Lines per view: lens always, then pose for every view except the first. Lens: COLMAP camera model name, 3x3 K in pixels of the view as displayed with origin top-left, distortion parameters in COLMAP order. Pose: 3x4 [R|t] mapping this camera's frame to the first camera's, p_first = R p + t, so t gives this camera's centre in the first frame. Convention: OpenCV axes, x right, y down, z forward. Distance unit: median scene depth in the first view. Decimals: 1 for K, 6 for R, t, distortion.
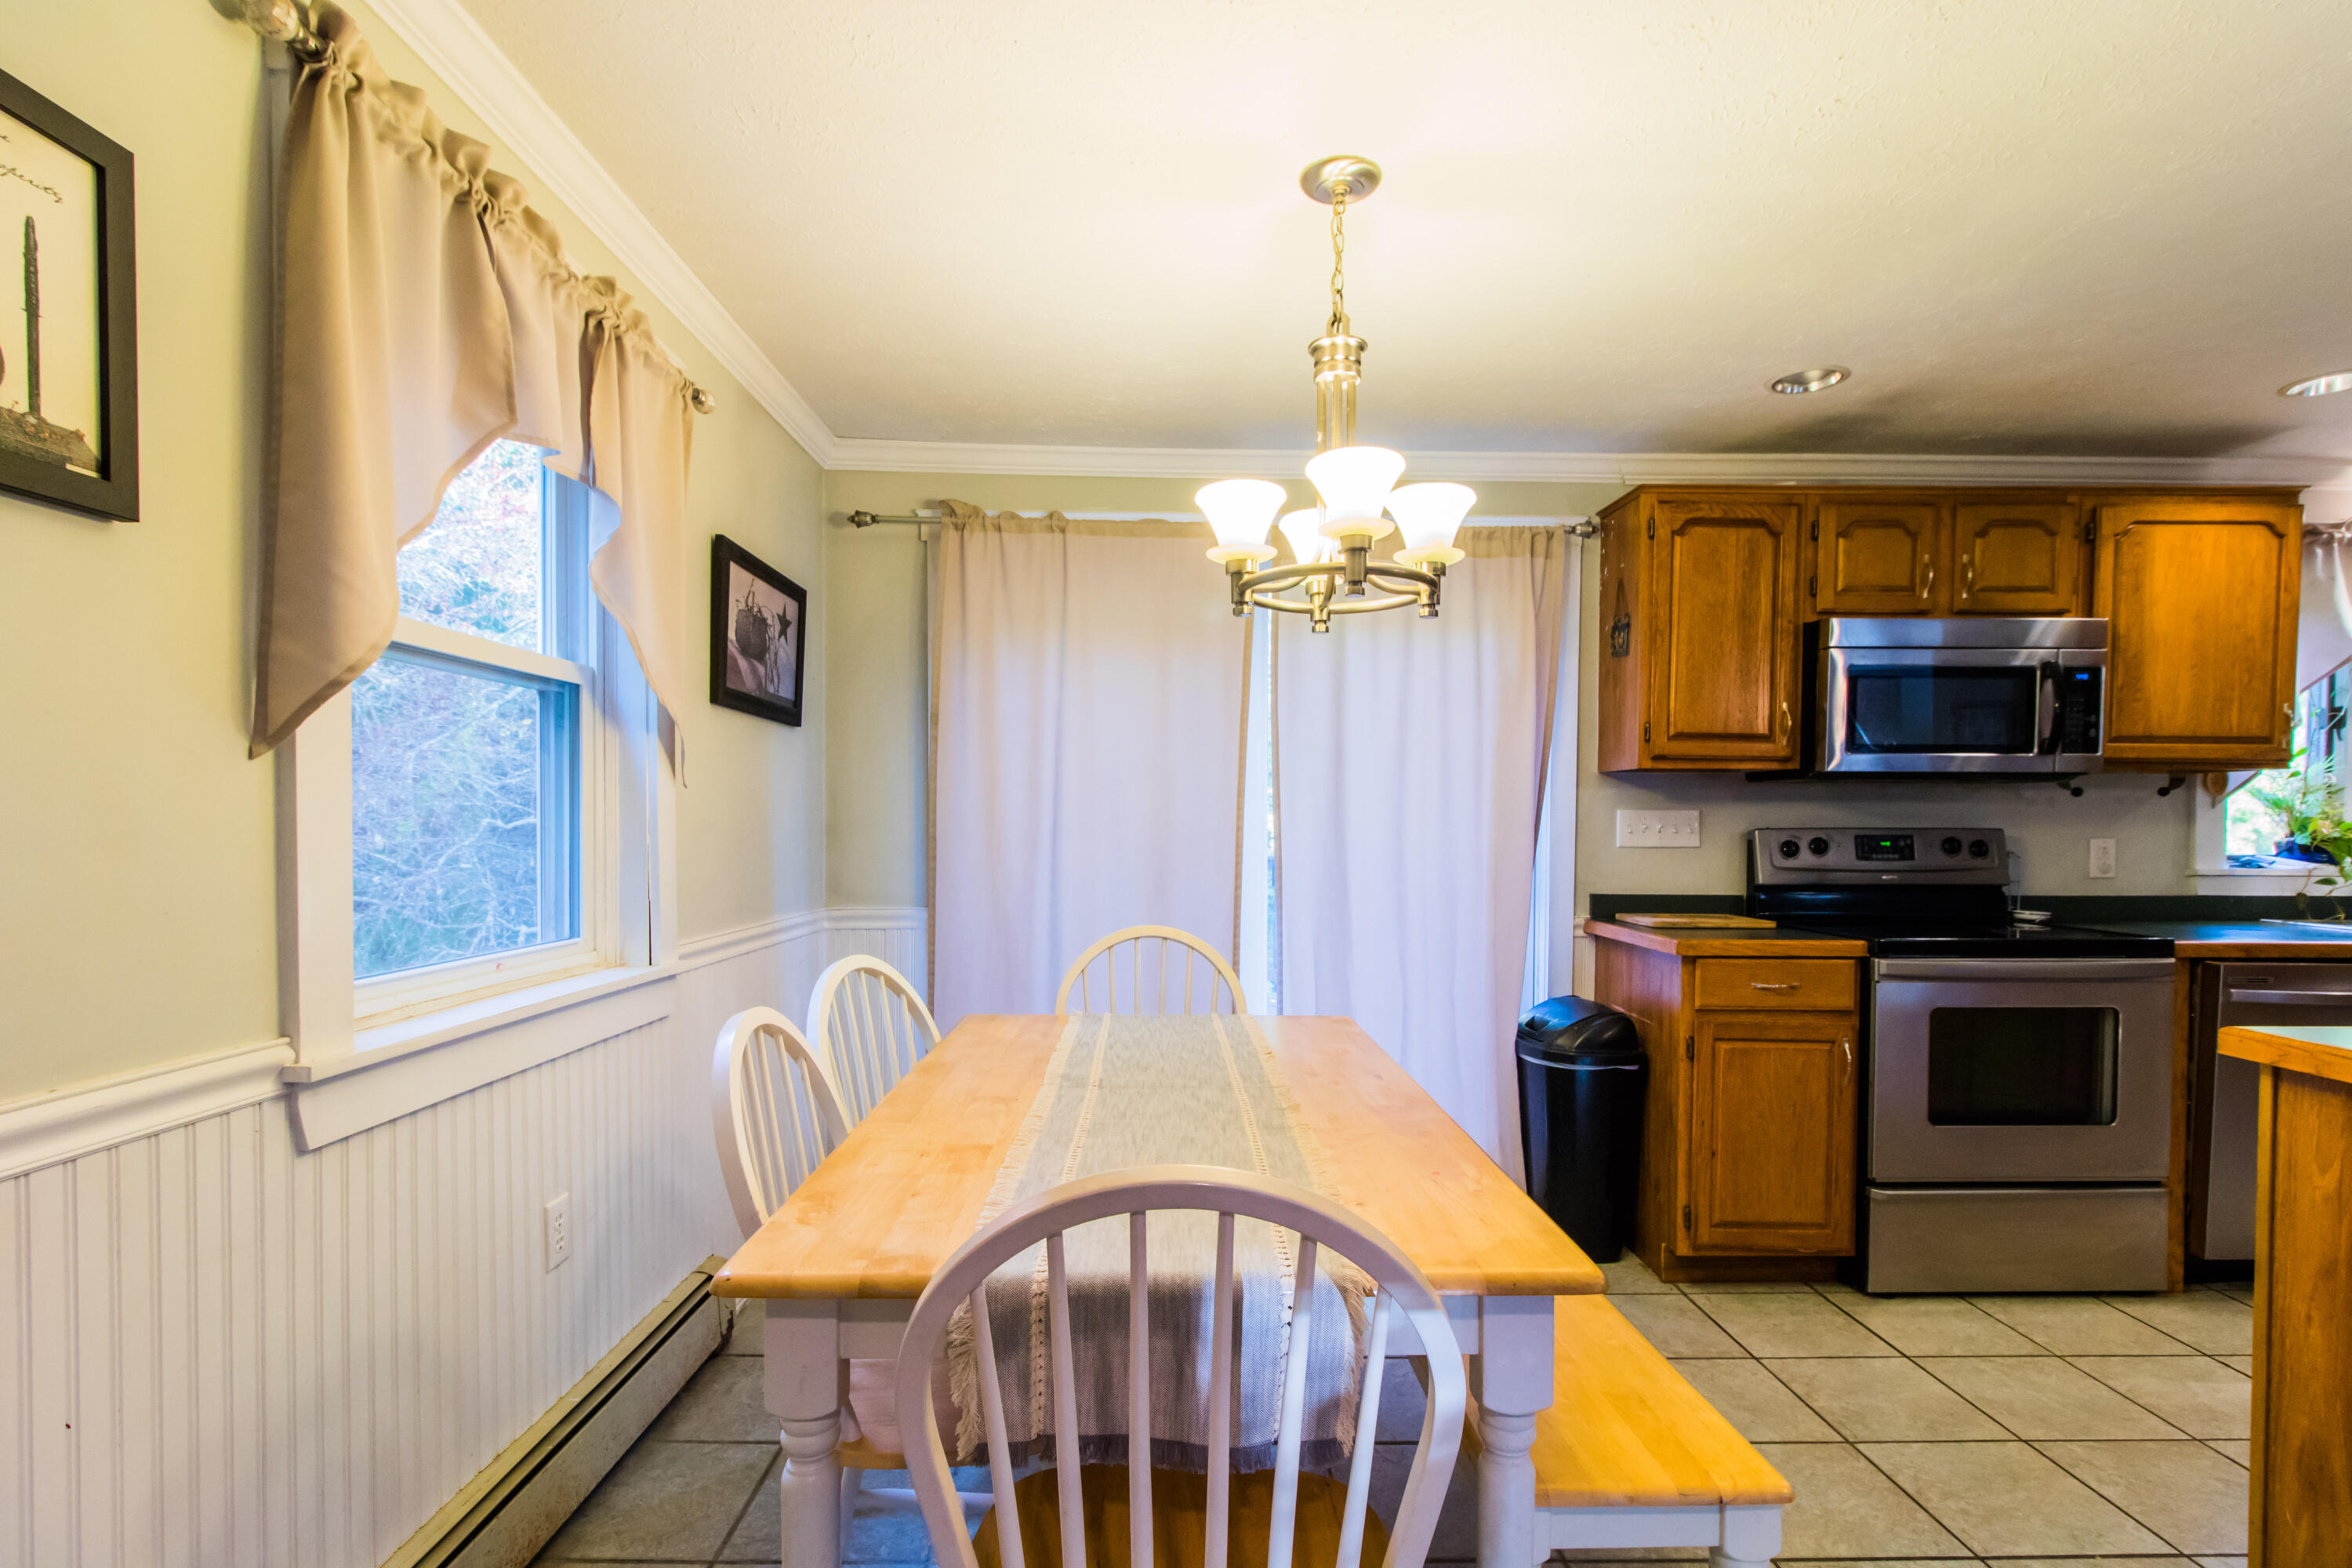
lens RADIAL K [[1089.2, 0, 1176.2], [0, 1089.2, 846.9], [0, 0, 1]] dist [-0.001433, -0.000439]
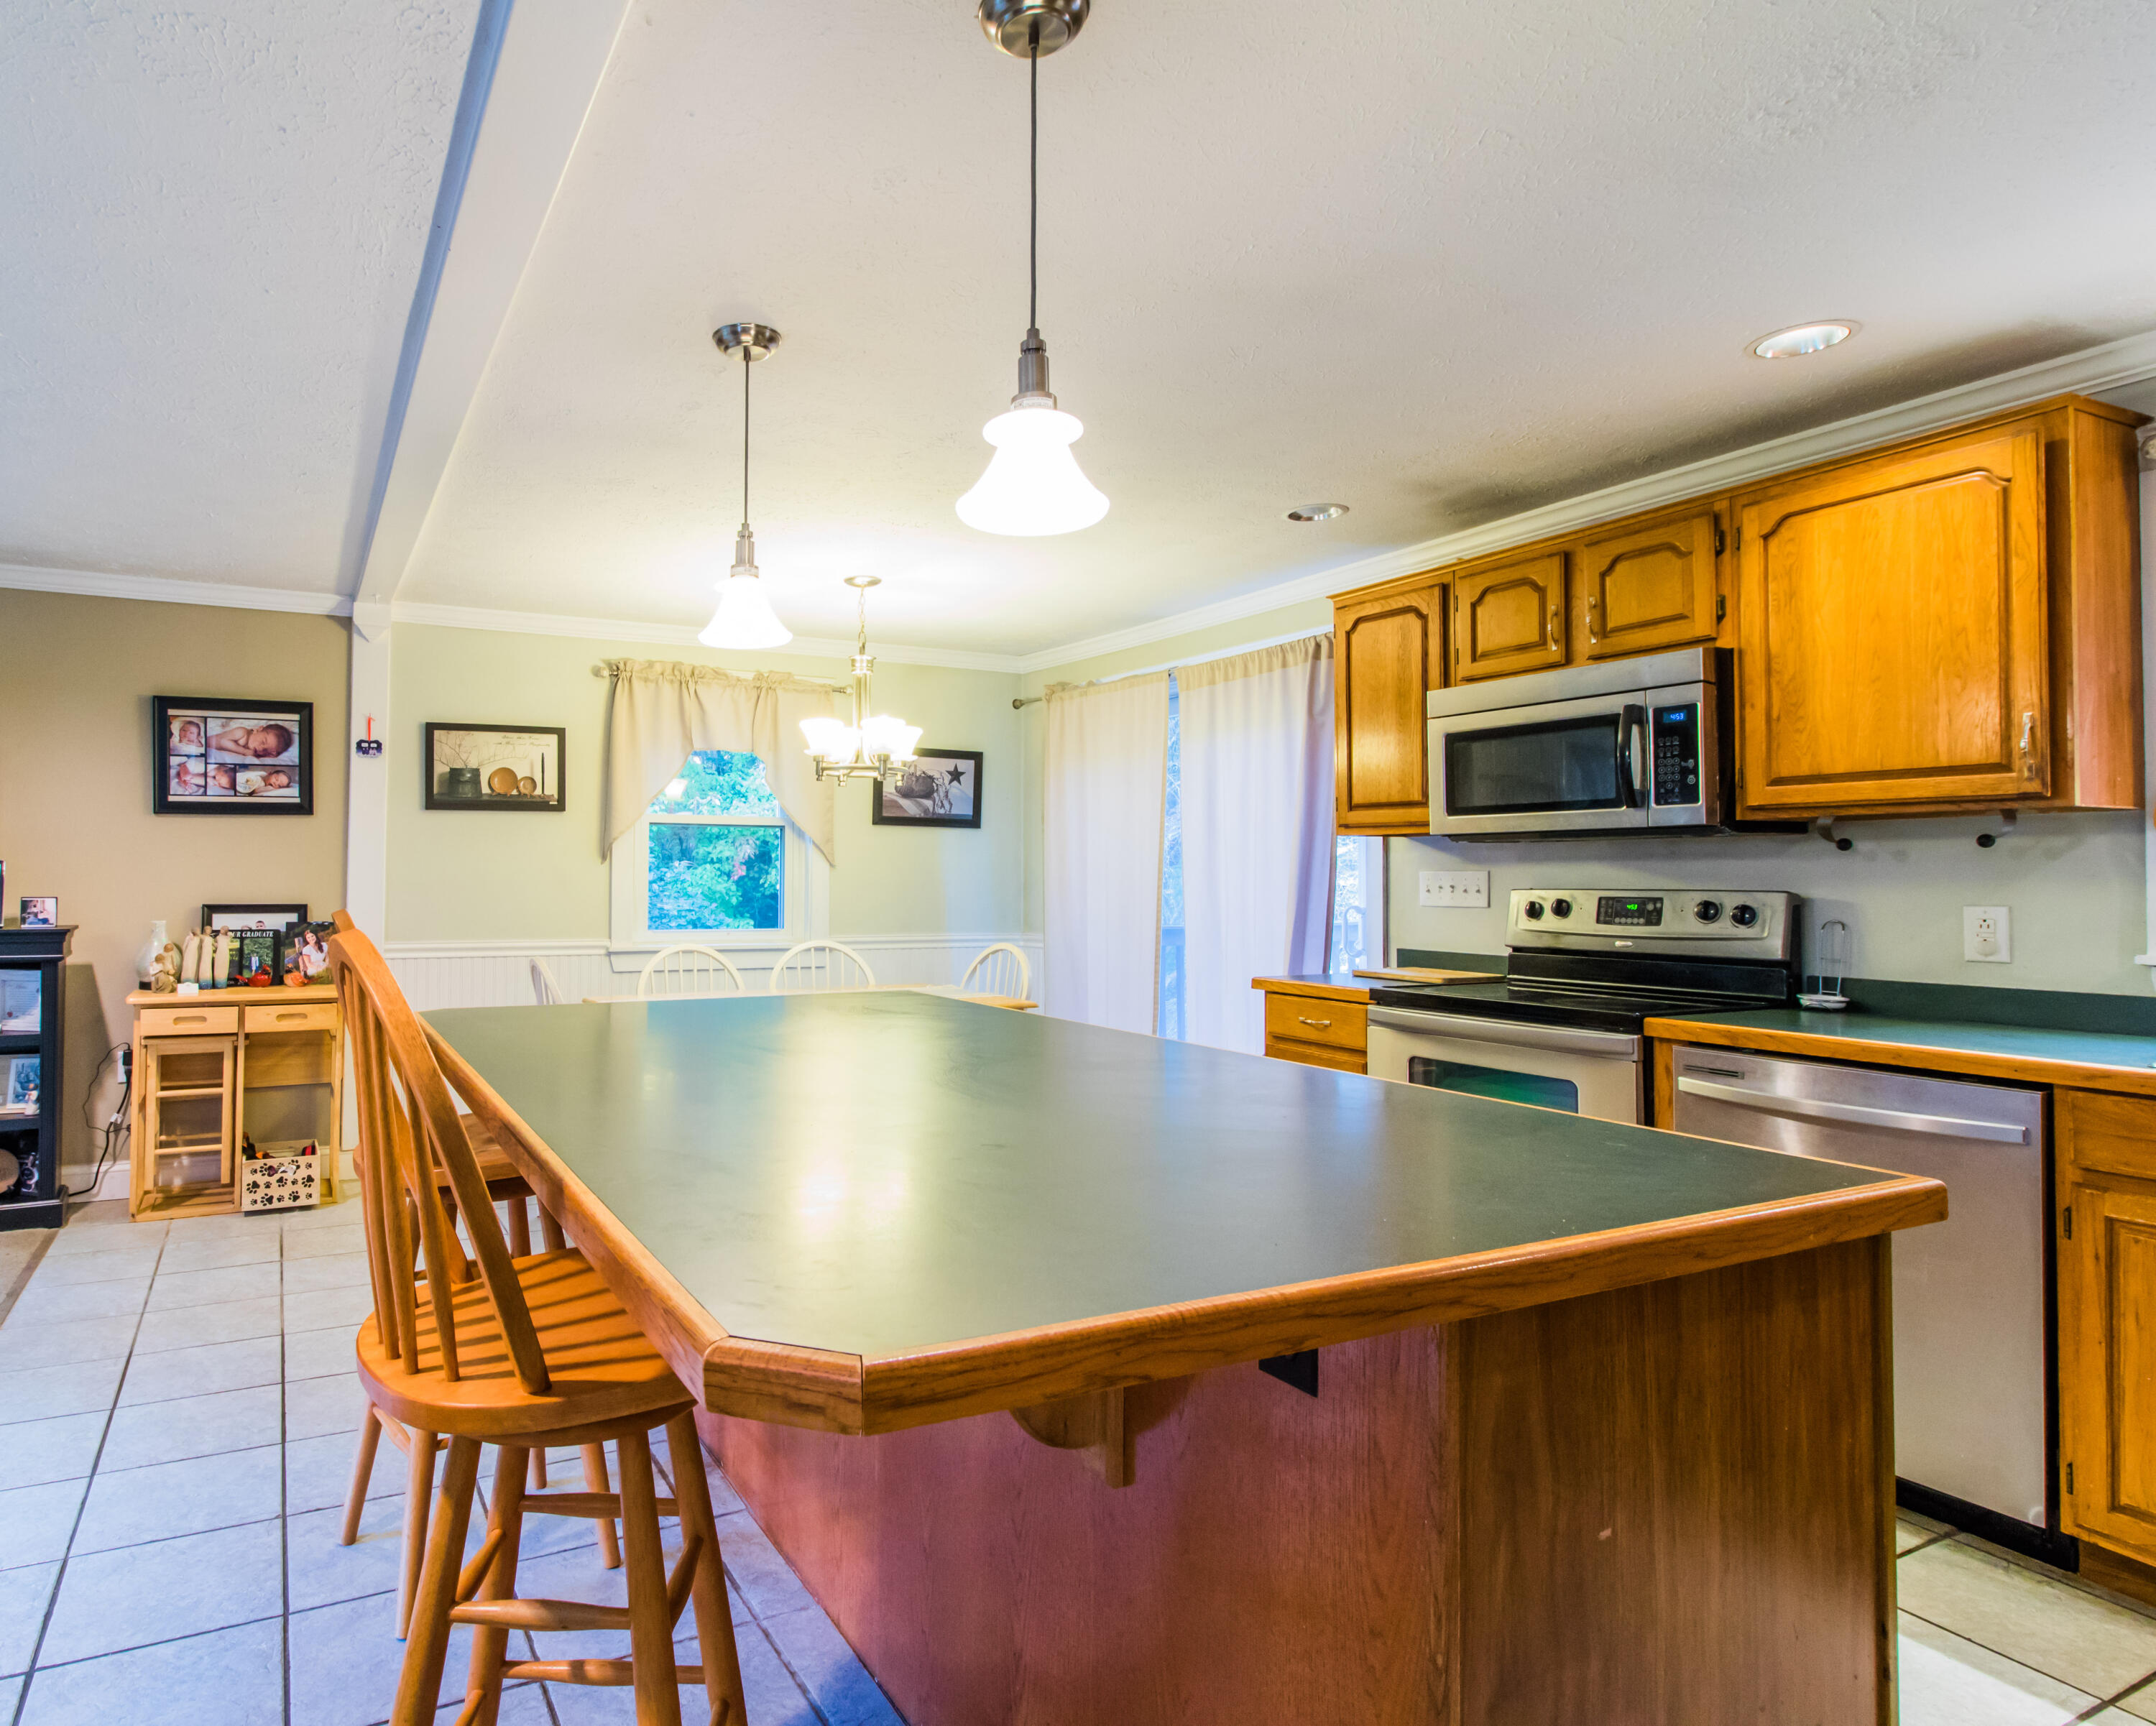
lens RADIAL K [[1414.3, 0, 1076.0], [0, 1414.3, 858.3], [0, 0, 1]] dist [-0.000580, -0.000191]
pose [[0.477194, -0.014245, -0.878683, 1.552226], [-0.022210, 0.999354, -0.028263, 0.000292], [0.878517, 0.033002, 0.476569, 0.034491]]
